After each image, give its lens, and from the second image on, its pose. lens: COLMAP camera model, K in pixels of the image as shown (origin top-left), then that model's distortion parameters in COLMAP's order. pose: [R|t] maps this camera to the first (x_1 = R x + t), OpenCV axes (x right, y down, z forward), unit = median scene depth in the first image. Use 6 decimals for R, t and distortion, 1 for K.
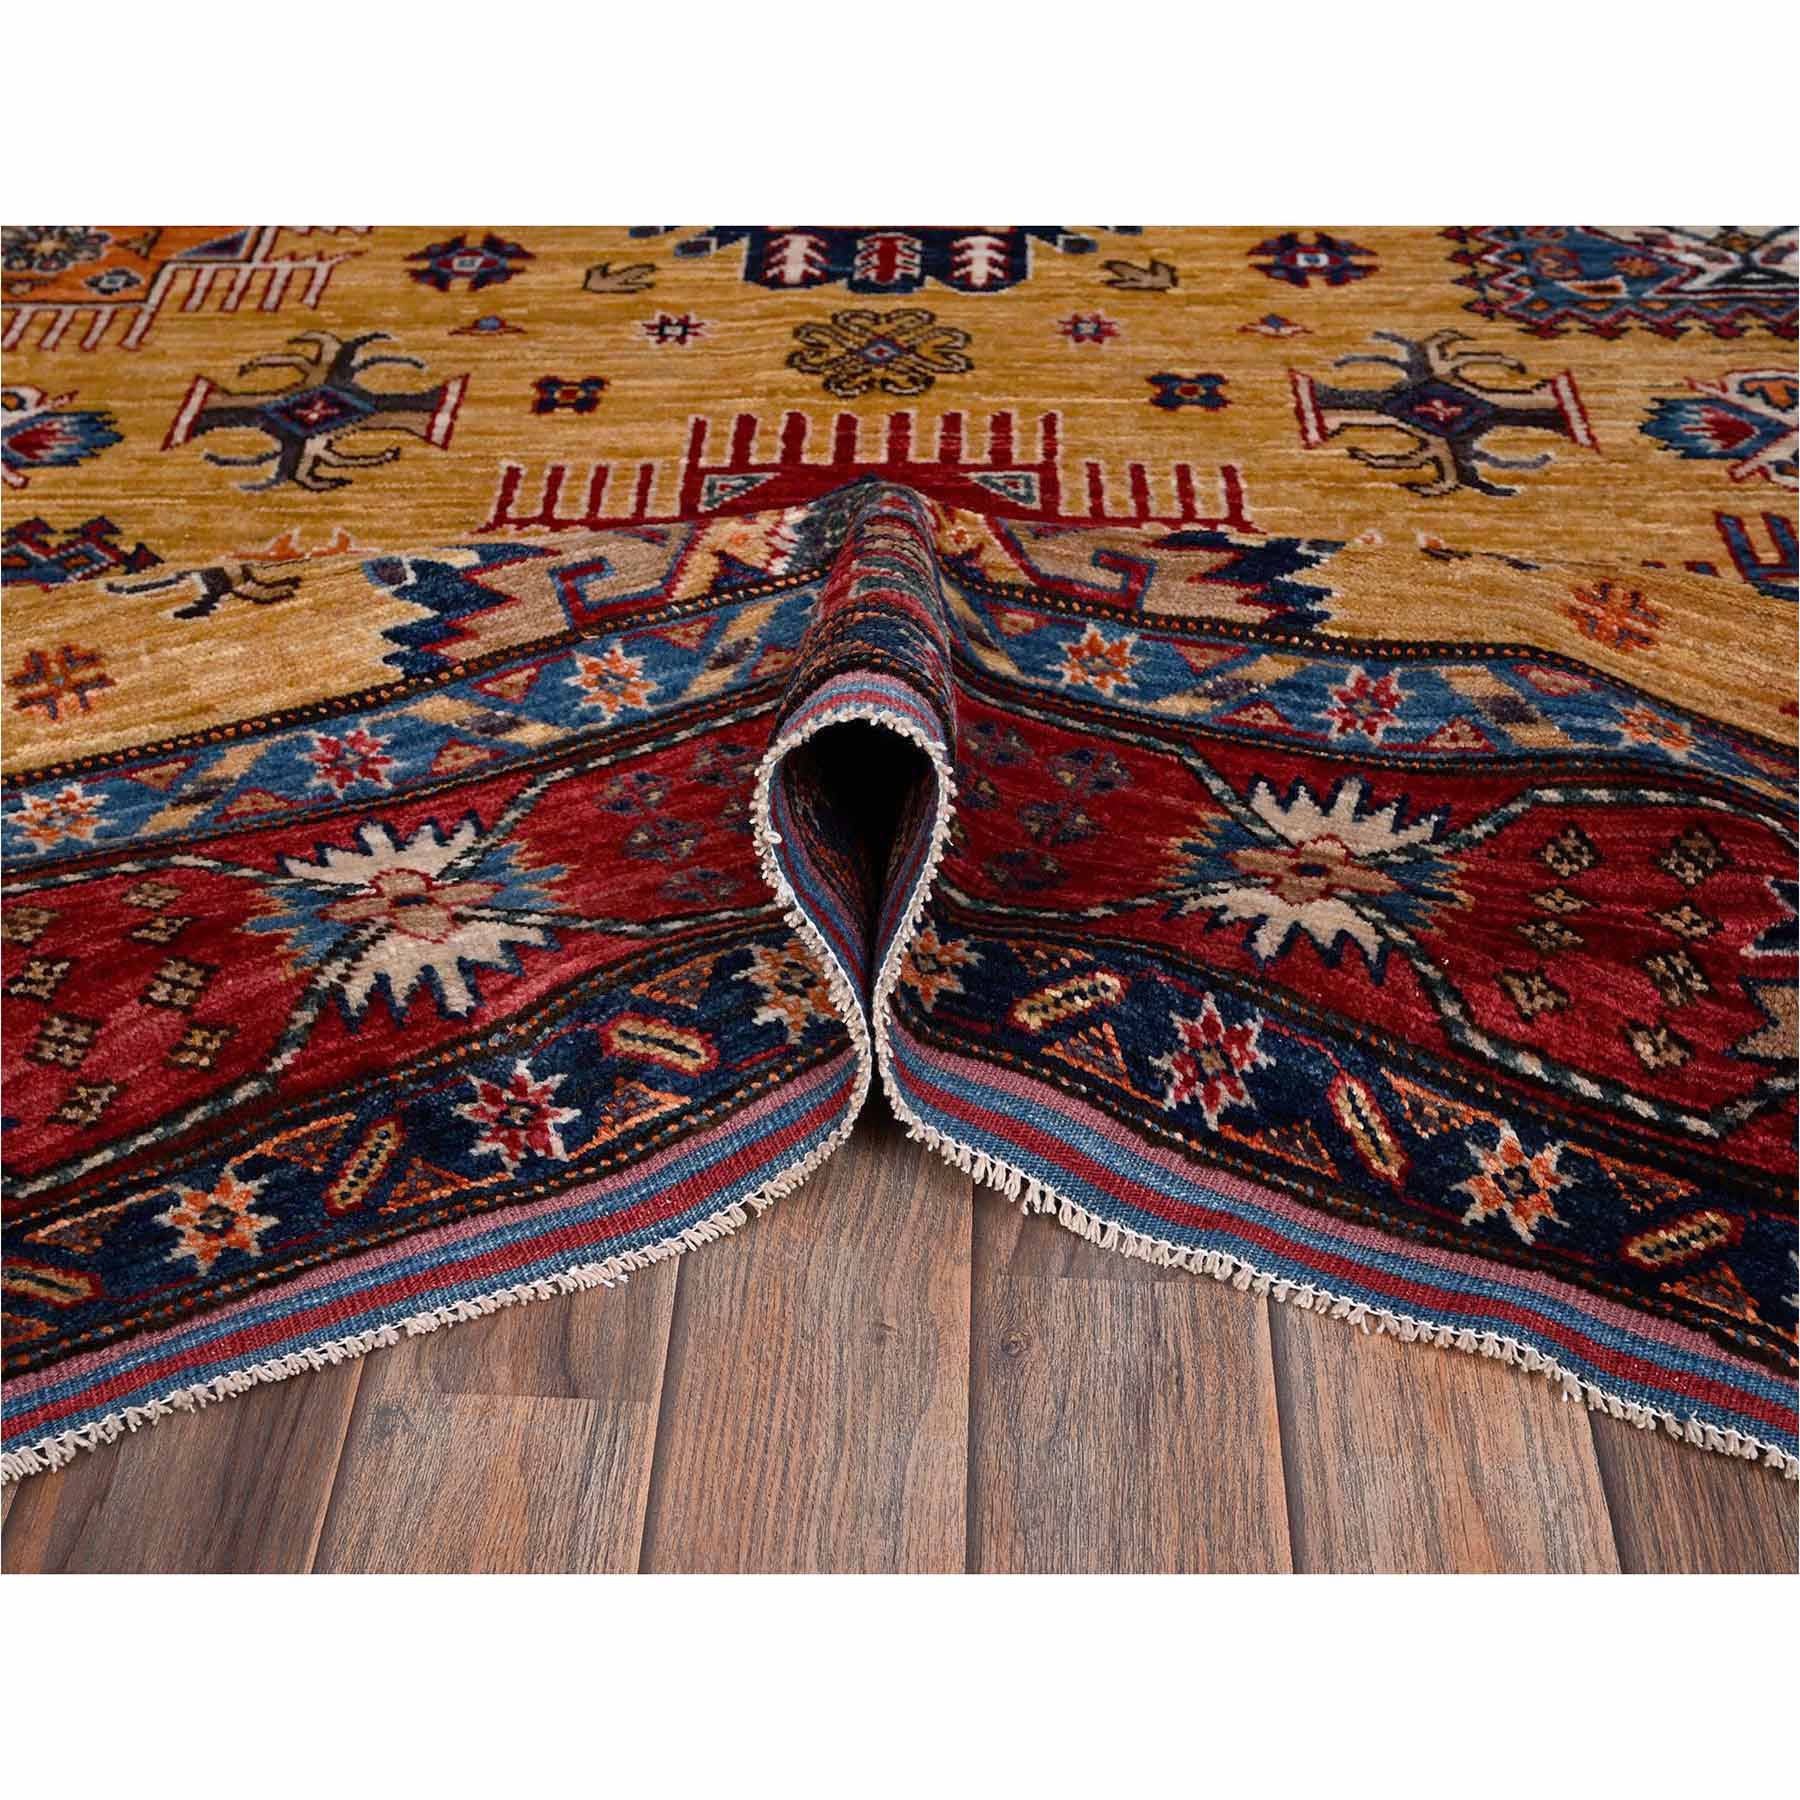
lens RADIAL K [[2329.4, 0, 907.2], [0, 2329.4, 908.9], [0, 0, 1]] dist [-0.003296, 0.000000]
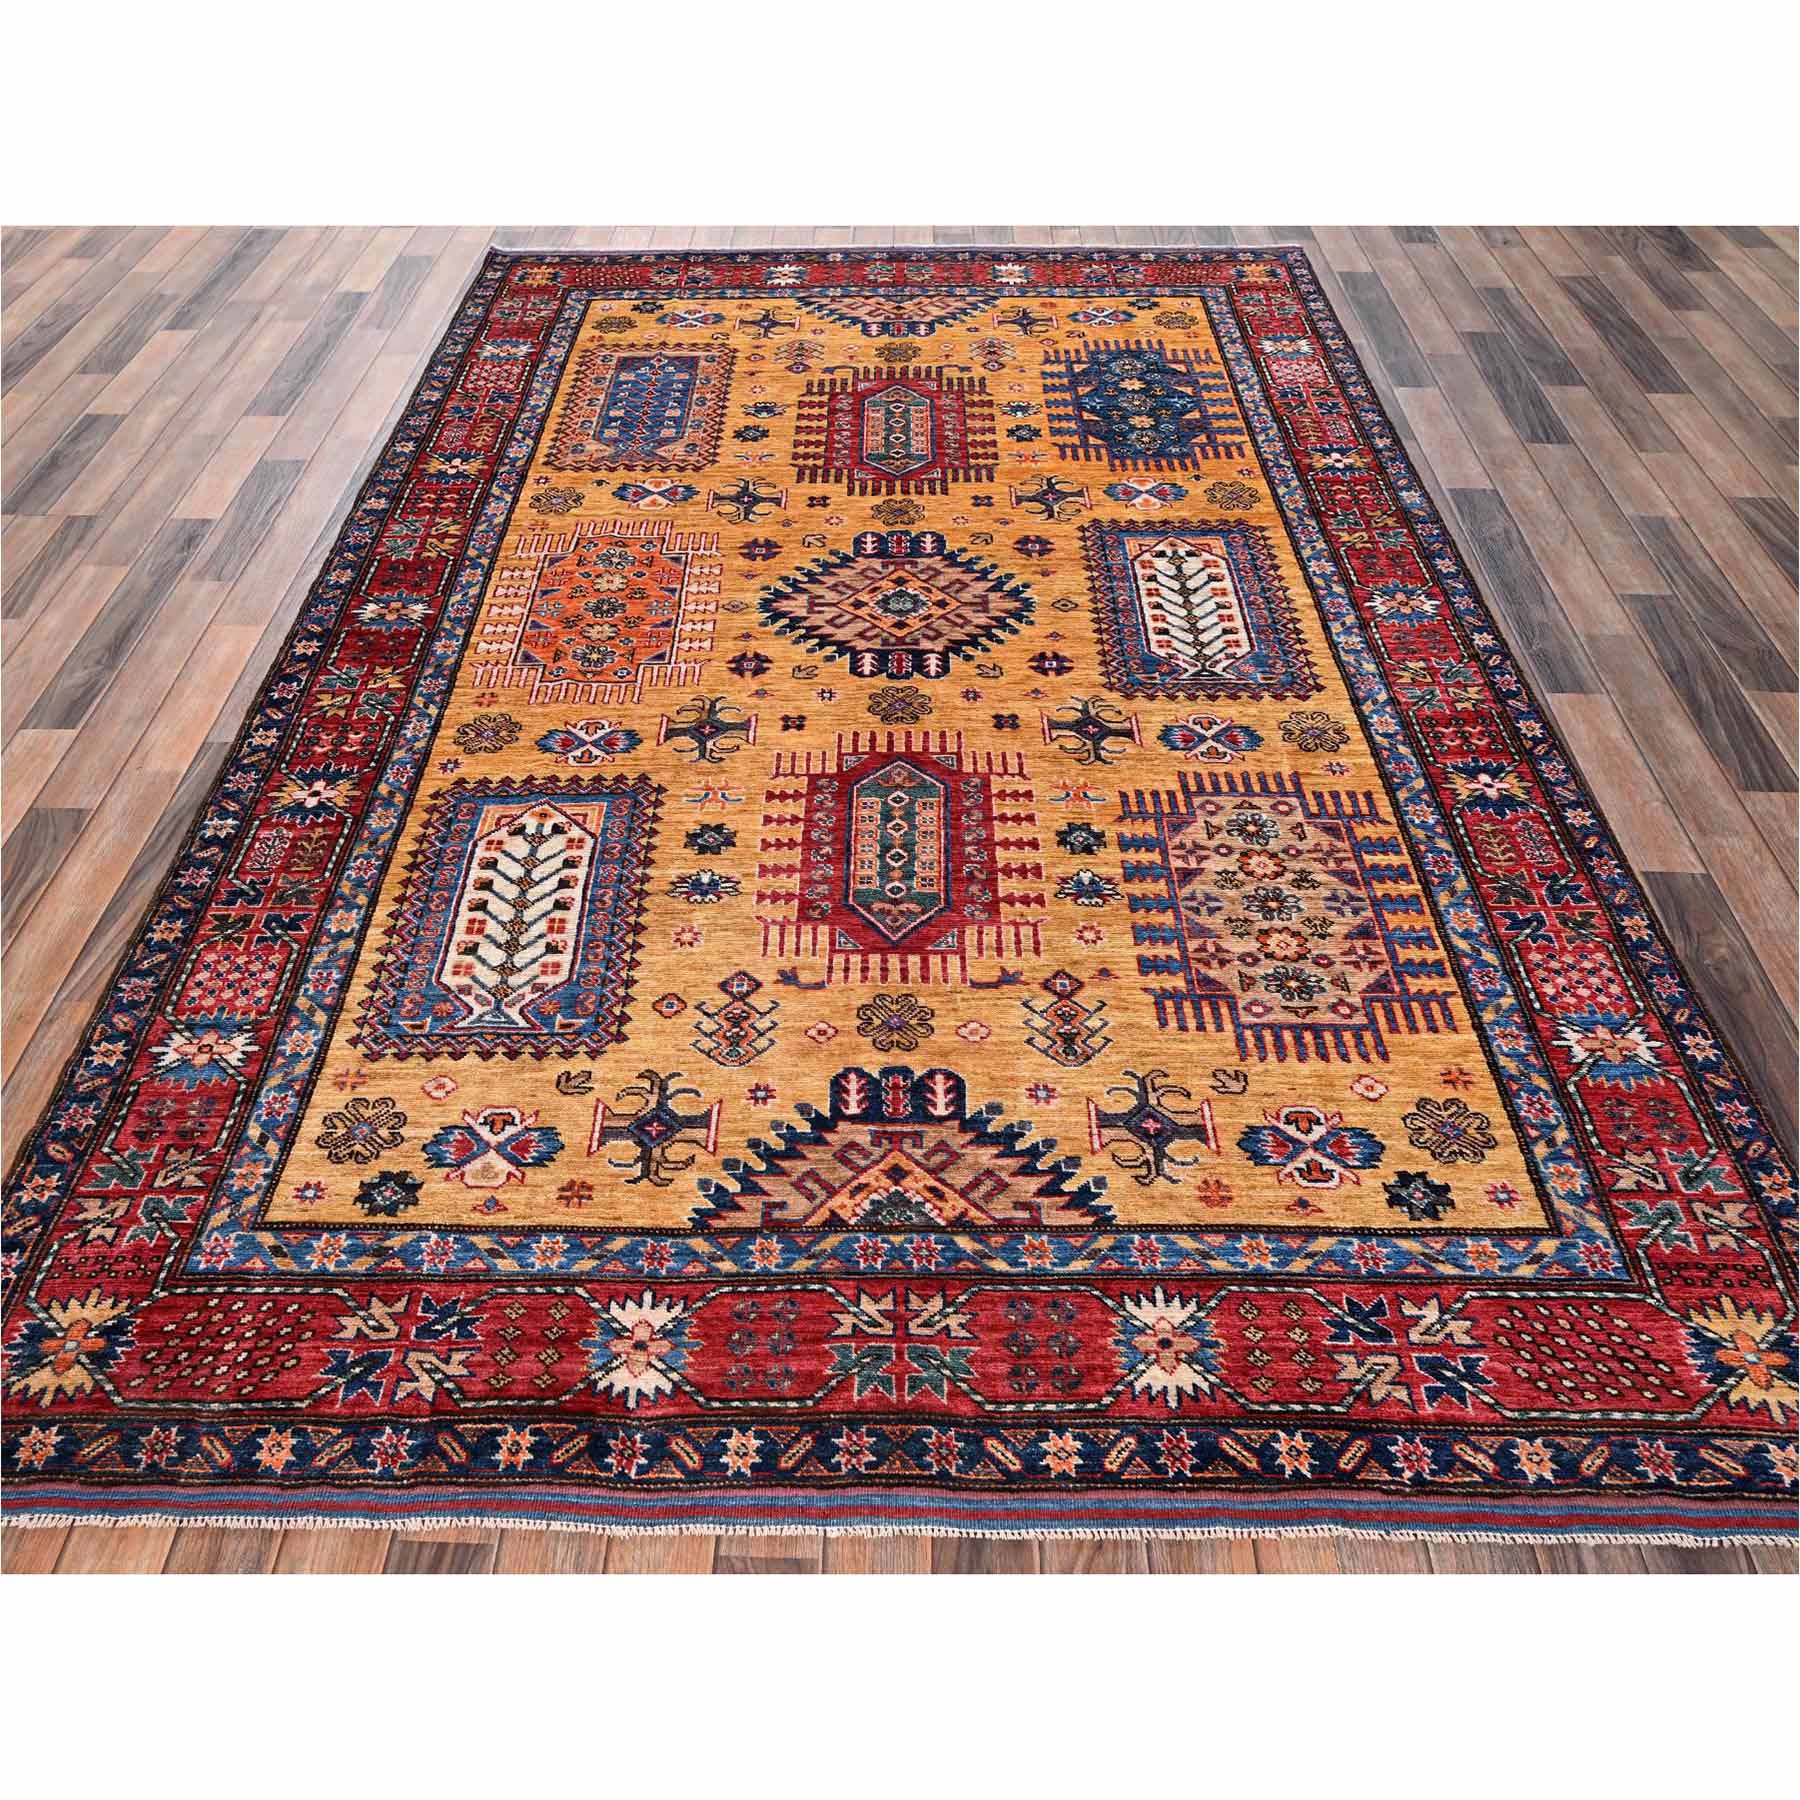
lens RADIAL K [[1409.6, 0, 886.1], [0, 1409.6, 902.2], [0, 0, 1]] dist [-0.004892, 0.011031]
pose [[0.999689, -0.006416, 0.024087, -0.071238], [0.004994, 0.998266, 0.058650, -0.096720], [-0.024422, -0.058511, 0.997988, -0.745805]]
